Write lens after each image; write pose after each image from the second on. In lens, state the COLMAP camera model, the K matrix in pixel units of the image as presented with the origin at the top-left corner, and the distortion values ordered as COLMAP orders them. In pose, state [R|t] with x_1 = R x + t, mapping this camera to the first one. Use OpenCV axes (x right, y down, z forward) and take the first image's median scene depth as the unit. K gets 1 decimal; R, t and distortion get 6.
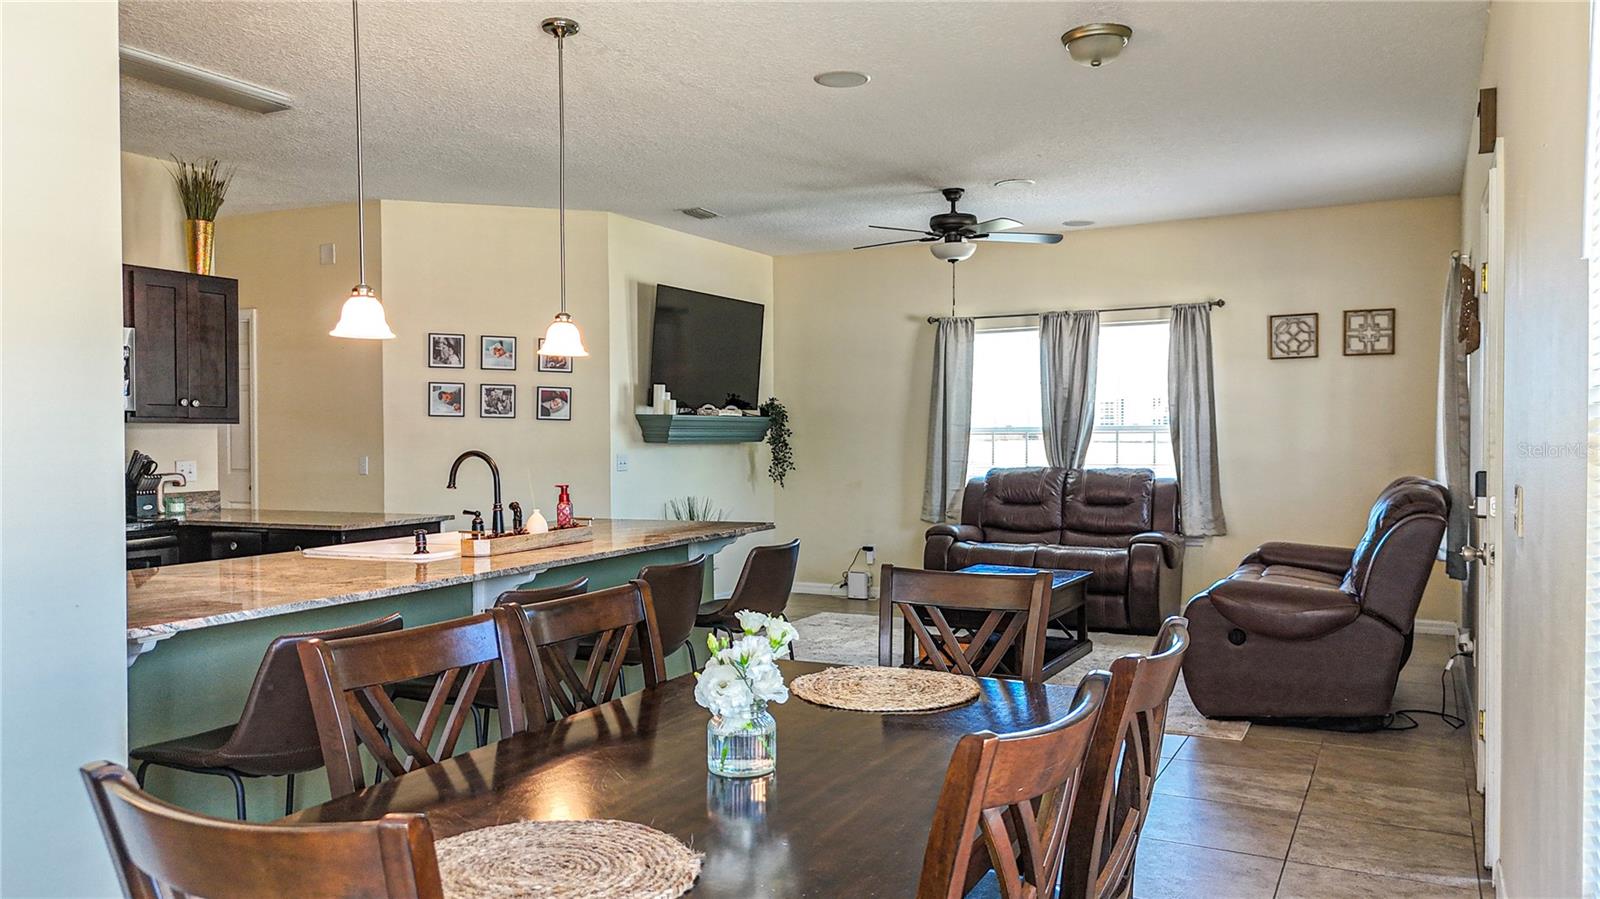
lens RADIAL K [[1192.3, 0, 800.0], [0, 1192.3, 449.5], [0, 0, 1]] dist [0.076300, -0.072890]
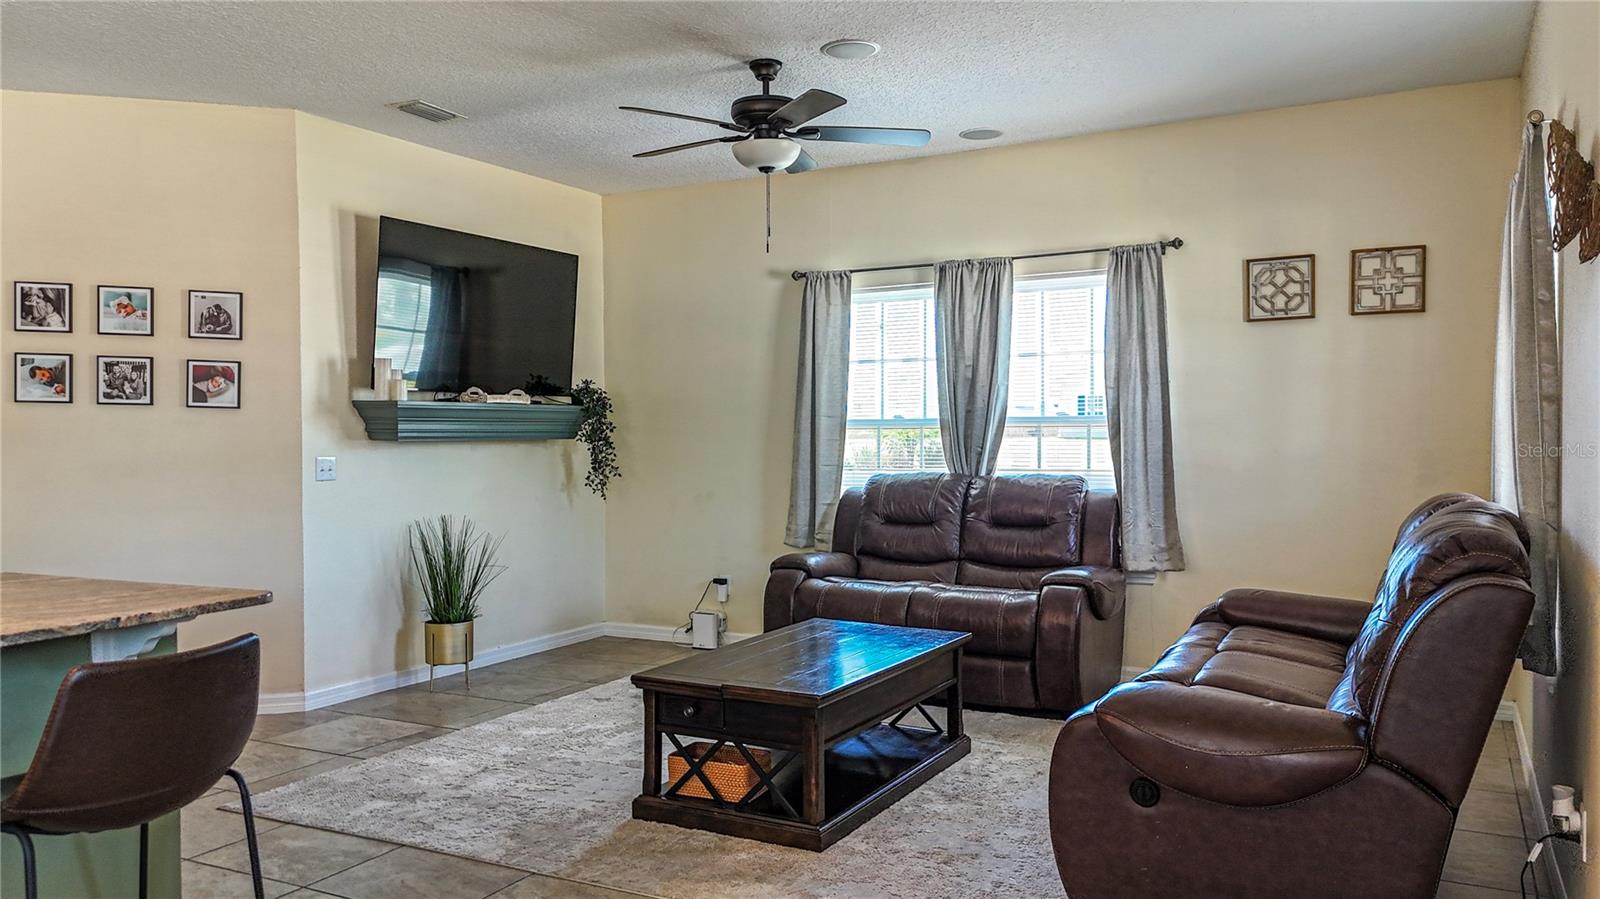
lens RADIAL K [[1192.3, 0, 800.0], [0, 1192.3, 449.5], [0, 0, 1]] dist [0.076300, -0.072890]
pose [[0.999901, -0.000729, -0.014072, 0.138291], [0.000761, 0.999997, 0.002304, -0.001857], [0.014070, -0.002314, 0.999898, 0.290401]]
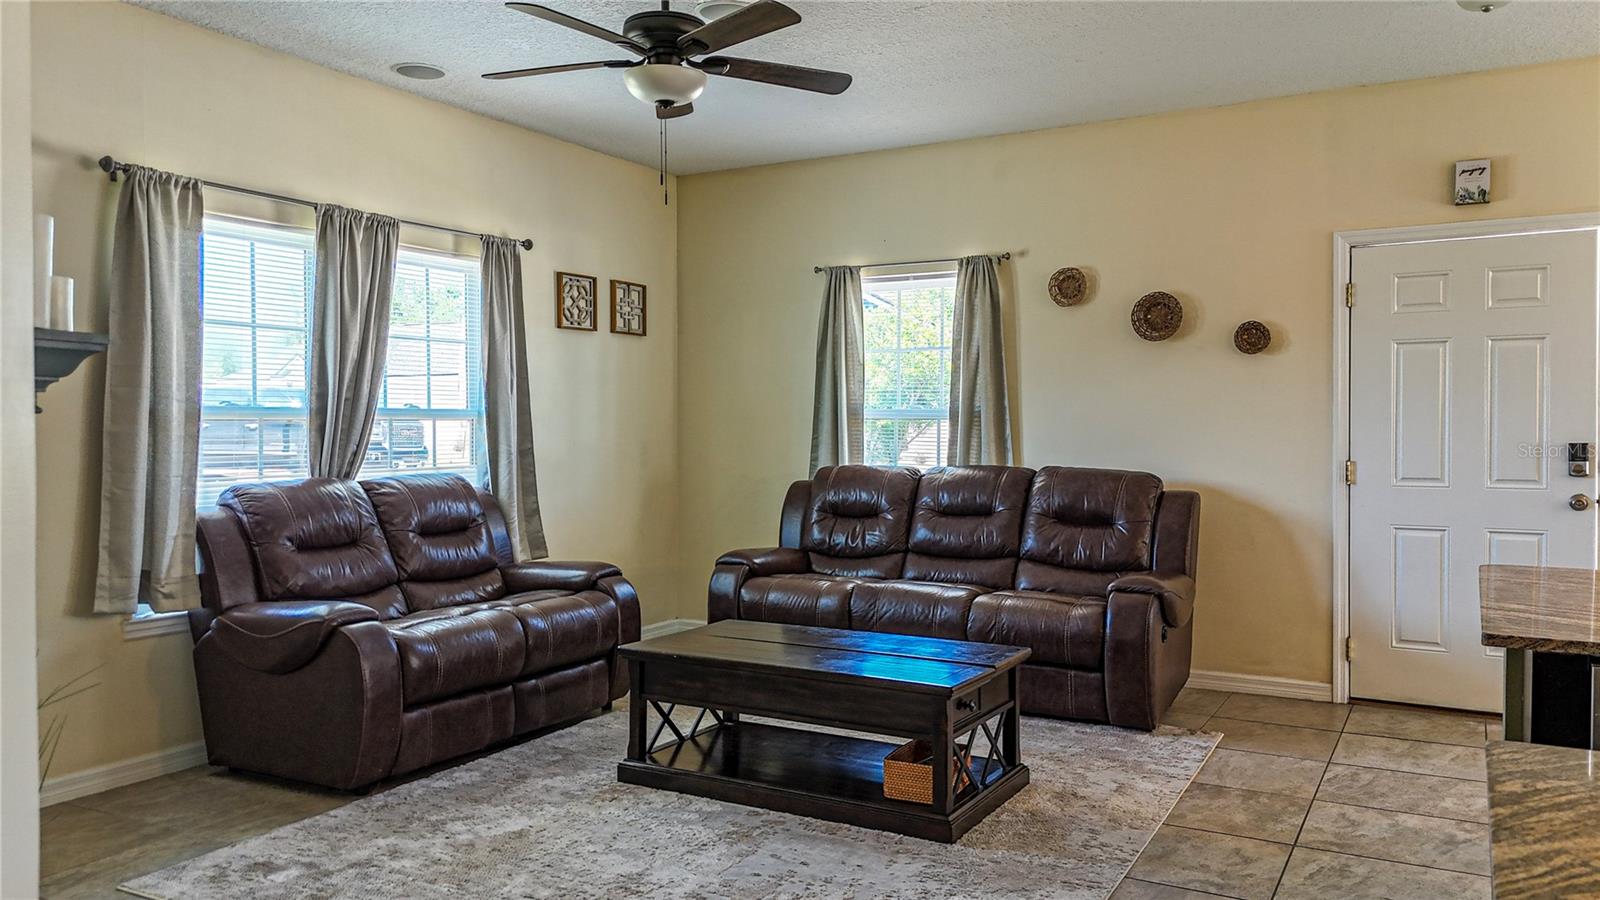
lens RADIAL K [[1192.3, 0, 800.0], [0, 1192.3, 450.0], [0, 0, 1]] dist [0.076300, -0.072890]
pose [[0.028063, -0.016807, 0.999465, -0.384677], [0.011608, 0.999797, 0.016487, -0.006259], [-0.999539, 0.011140, 0.028253, 0.820124]]
